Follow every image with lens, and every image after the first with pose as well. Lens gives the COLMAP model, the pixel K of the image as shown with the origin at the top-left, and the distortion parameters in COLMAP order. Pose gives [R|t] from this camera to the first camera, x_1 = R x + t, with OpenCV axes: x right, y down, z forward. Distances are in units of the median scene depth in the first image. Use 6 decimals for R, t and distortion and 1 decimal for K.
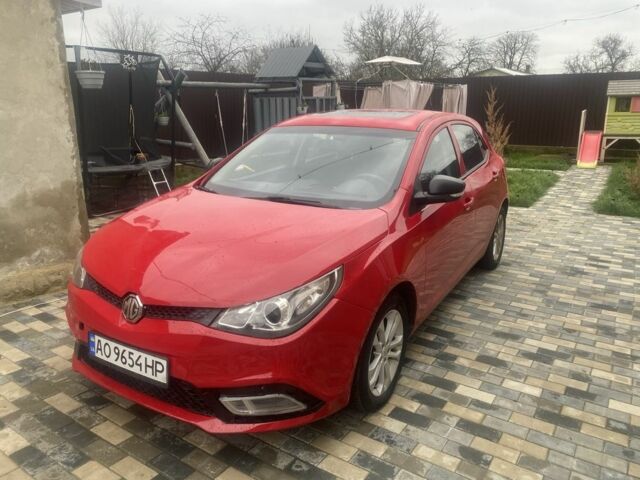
lens RADIAL K [[487.0, 0, 314.8], [0, 487.0, 238.5], [0, 0, 1]] dist [0.009195, 0.006321]
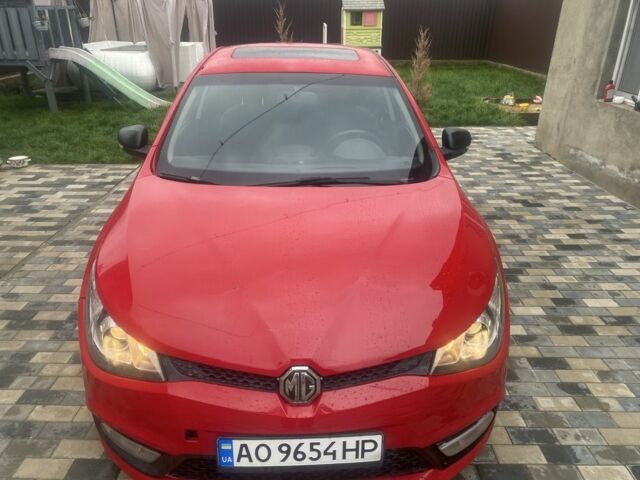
lens RADIAL K [[487.0, 0, 314.8], [0, 487.0, 238.5], [0, 0, 1]] dist [0.009195, 0.006321]
pose [[0.832361, -0.229570, 0.504452, -0.518091], [0.139227, 0.967604, 0.210615, -0.164775], [-0.536461, -0.105074, 0.837358, 0.326131]]
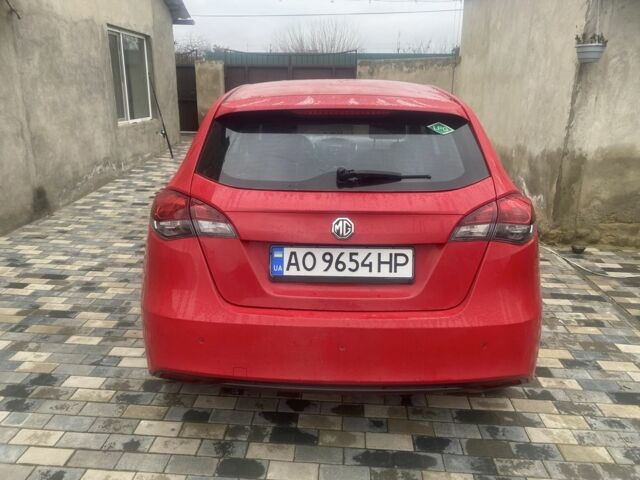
lens RADIAL K [[487.0, 0, 314.8], [0, 487.0, 238.5], [0, 0, 1]] dist [0.009195, 0.006321]
pose [[-0.862469, 0.139253, -0.486575, 0.835895], [-0.144167, 0.853977, 0.499940, -0.634997], [0.485142, 0.501331, -0.716453, 2.426184]]
